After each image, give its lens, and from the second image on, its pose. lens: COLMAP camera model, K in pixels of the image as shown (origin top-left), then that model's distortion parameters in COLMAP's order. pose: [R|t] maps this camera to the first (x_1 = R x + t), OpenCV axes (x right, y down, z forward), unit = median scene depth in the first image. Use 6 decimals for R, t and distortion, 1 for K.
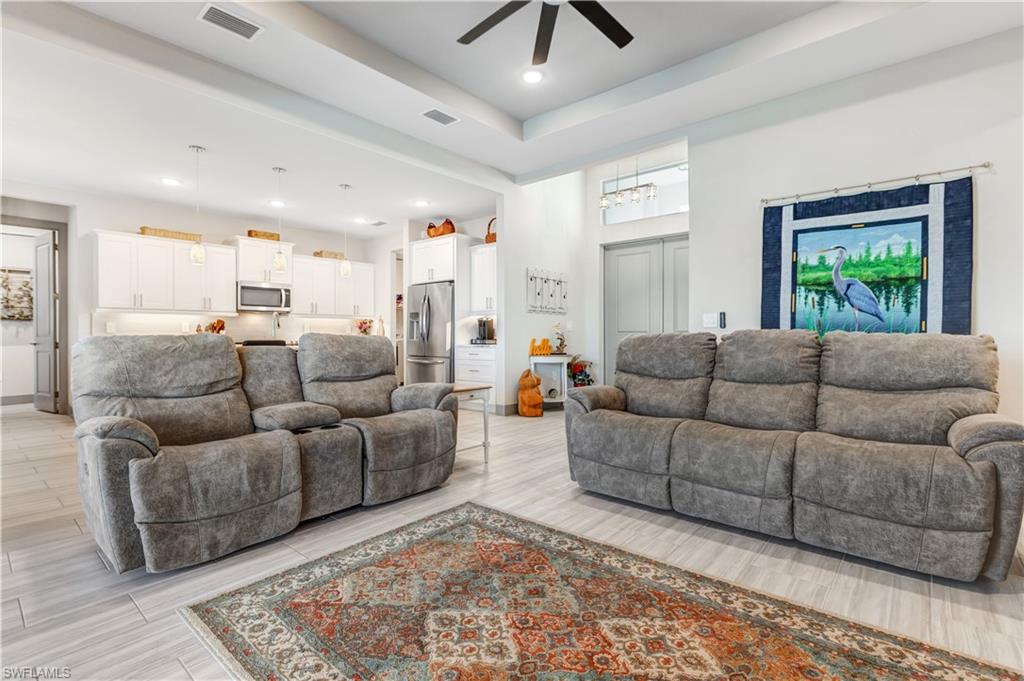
lens RADIAL K [[476.8, 0, 508.8], [0, 476.8, 339.7], [0, 0, 1]] dist [0.000372, -0.000327]
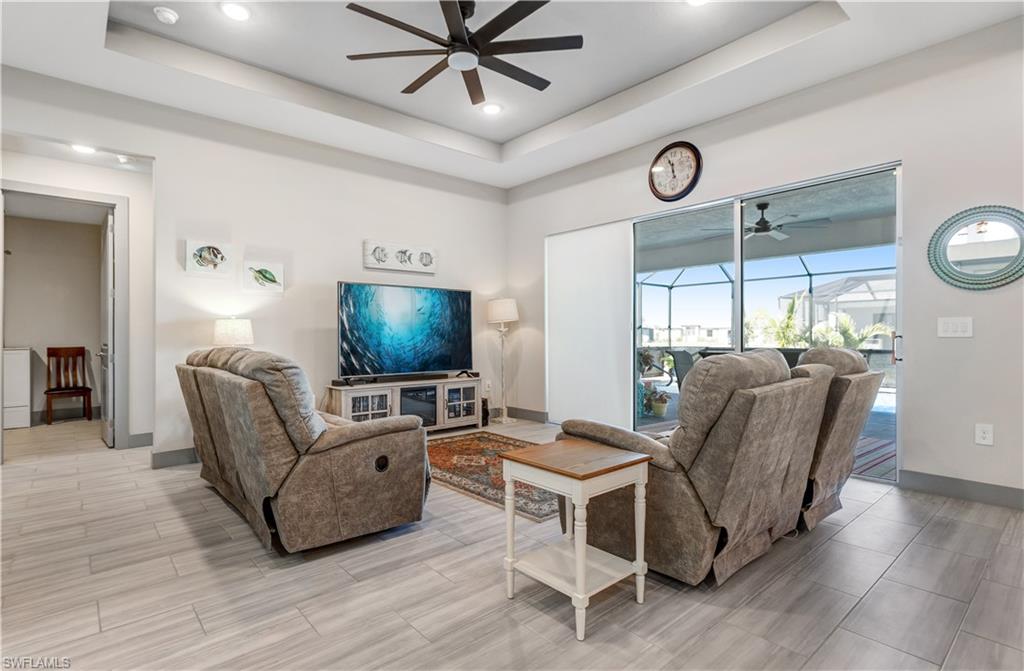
lens RADIAL K [[496.1, 0, 510.4], [0, 496.1, 326.2], [0, 0, 1]] dist [0.000184, 0.000966]
pose [[-0.991079, 0.011619, 0.132771, -0.076128], [0.010471, 0.999902, -0.009345, -0.023231], [-0.132866, -0.007871, -0.991103, 0.939839]]
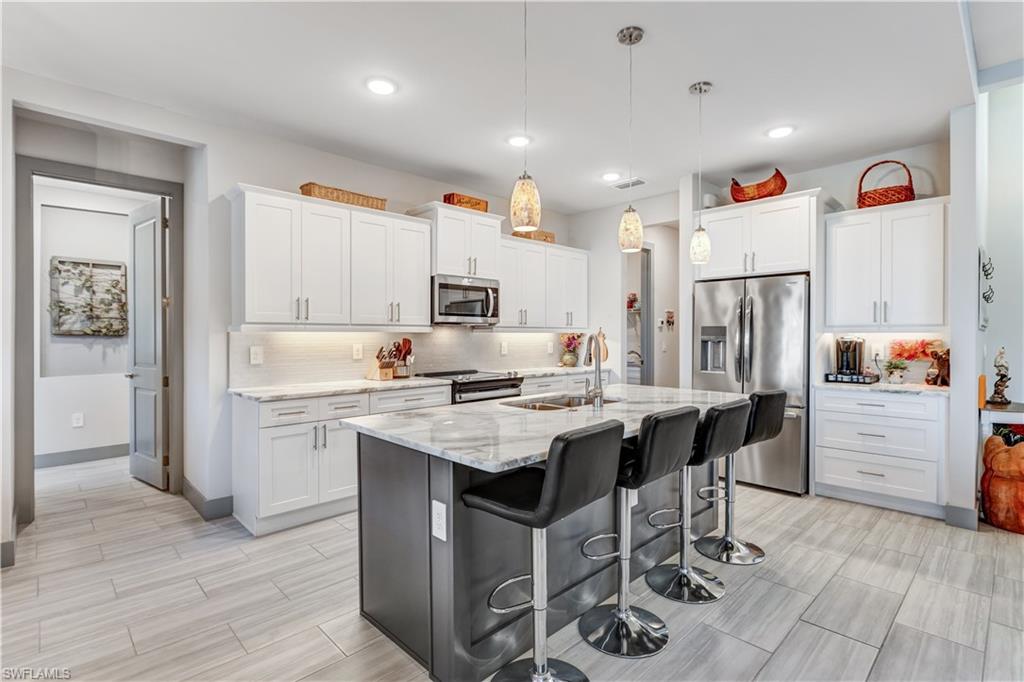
lens RADIAL K [[498.5, 0, 507.2], [0, 498.5, 350.9], [0, 0, 1]] dist [-0.030090, 0.000744]
pose [[0.996740, 0.005054, -0.080519, -0.470367], [-0.003129, 0.999707, 0.024009, -0.046647], [0.080617, -0.023679, 0.996464, 0.410255]]
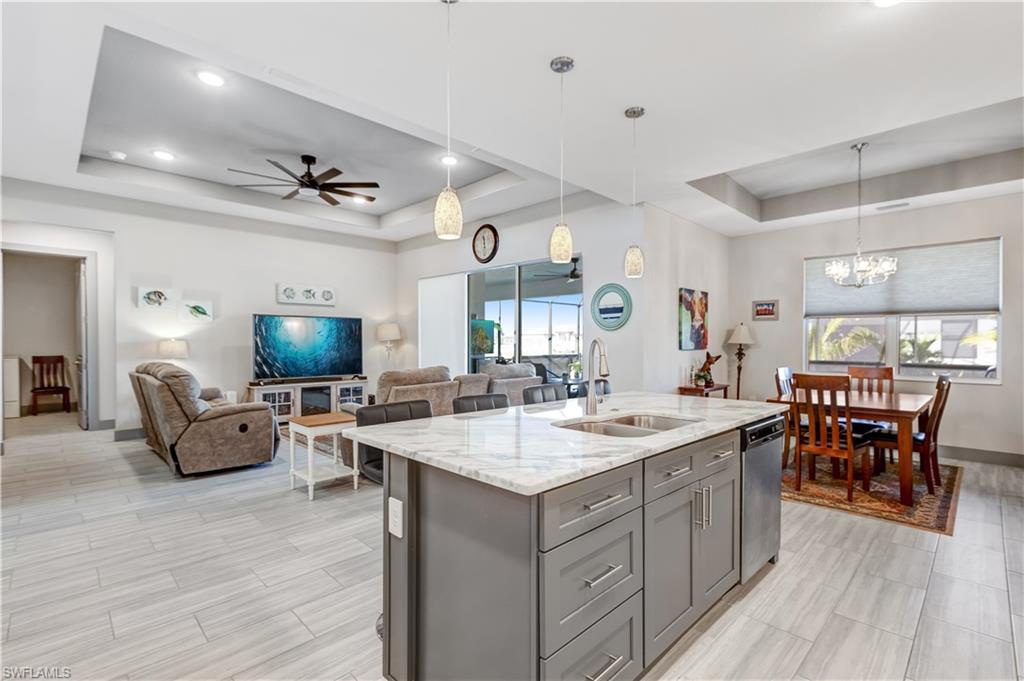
lens RADIAL K [[464.7, 0, 530.3], [0, 464.7, 341.0], [0, 0, 1]] dist [0.000663, -0.000213]
pose [[-0.998661, 0.000655, 0.051732, -0.394154], [0.001314, 0.999918, 0.012701, -0.055136], [-0.051719, 0.012752, -0.998580, 1.231013]]
